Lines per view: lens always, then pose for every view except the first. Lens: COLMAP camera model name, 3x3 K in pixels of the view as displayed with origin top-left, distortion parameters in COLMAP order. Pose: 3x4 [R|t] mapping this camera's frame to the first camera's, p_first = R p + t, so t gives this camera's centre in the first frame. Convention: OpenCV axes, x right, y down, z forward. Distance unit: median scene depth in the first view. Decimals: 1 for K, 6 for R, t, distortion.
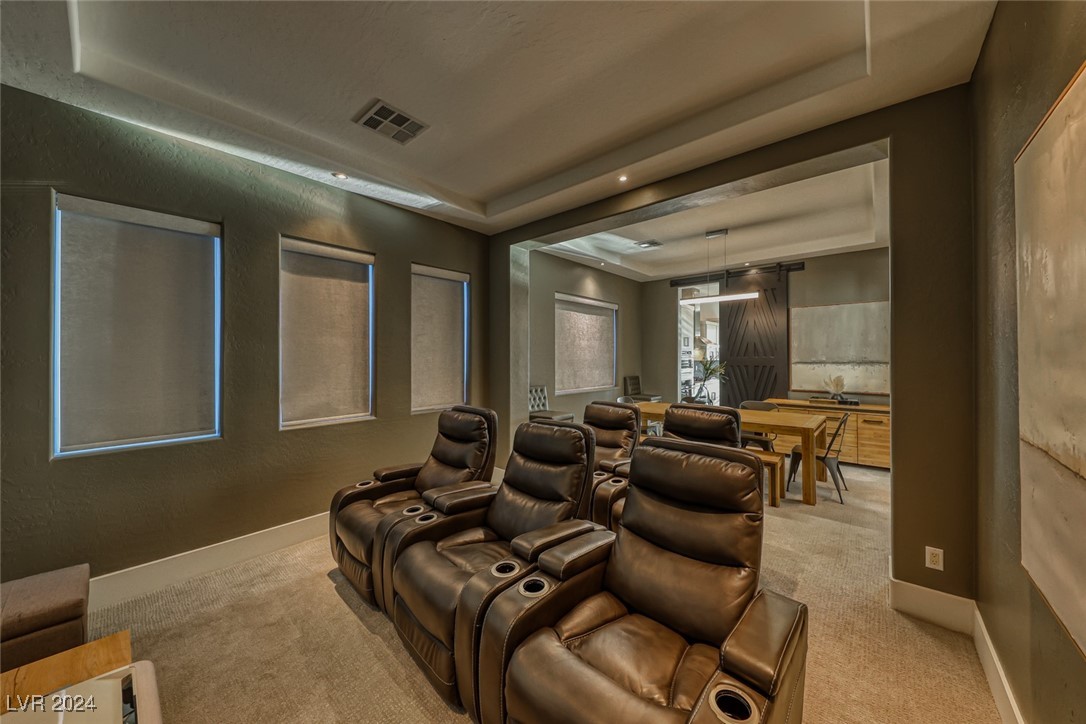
lens RADIAL K [[376.1, 0, 539.5], [0, 376.1, 359.0], [0, 0, 1]] dist [0.001393, 0.000136]
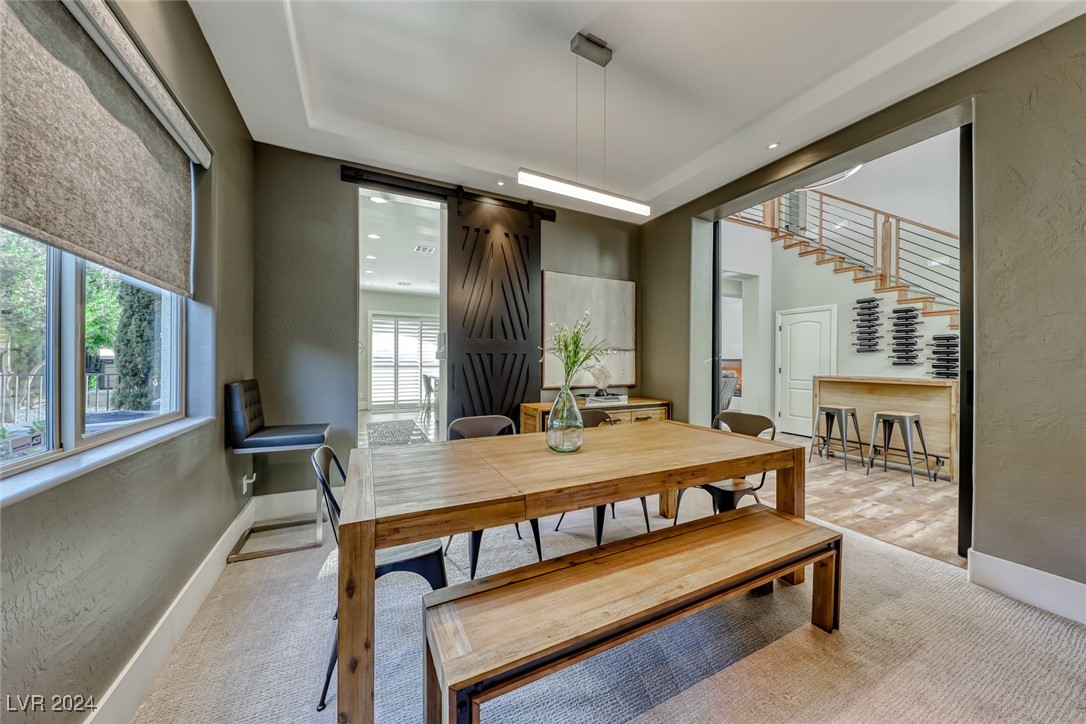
lens RADIAL K [[368.0, 0, 544.2], [0, 368.0, 358.3], [0, 0, 1]] dist [0.000556, 0.000036]
pose [[0.364099, 0.016704, 0.931210, 0.034639], [-0.001361, 0.999848, -0.017403, 0.038580], [-0.931359, 0.005069, 0.364066, 0.752152]]
